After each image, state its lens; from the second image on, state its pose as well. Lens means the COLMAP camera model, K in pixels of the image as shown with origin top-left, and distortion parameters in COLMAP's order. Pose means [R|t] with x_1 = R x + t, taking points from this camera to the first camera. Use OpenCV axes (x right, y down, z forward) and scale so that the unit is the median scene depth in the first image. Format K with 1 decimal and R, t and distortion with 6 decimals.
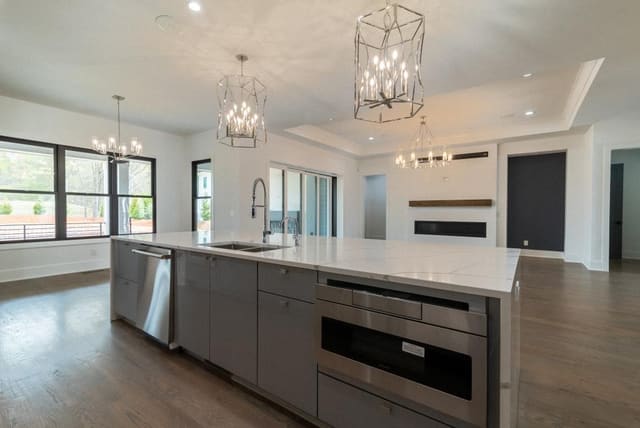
lens RADIAL K [[290.3, 0, 315.6], [0, 290.3, 215.8], [0, 0, 1]] dist [0.009083, 0.000708]
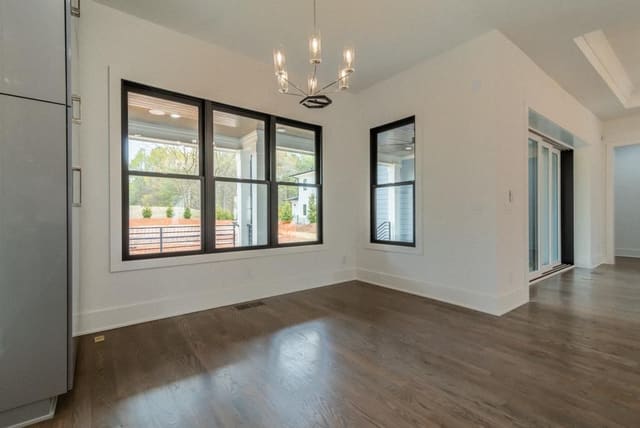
lens RADIAL K [[290.3, 0, 316.3], [0, 290.3, 213.5], [0, 0, 1]] dist [0.009083, 0.000708]
pose [[0.958514, -0.011396, -0.284819, -0.357237], [0.006627, 0.999821, -0.017702, 0.008482], [0.284970, 0.015080, 0.958418, 0.356811]]
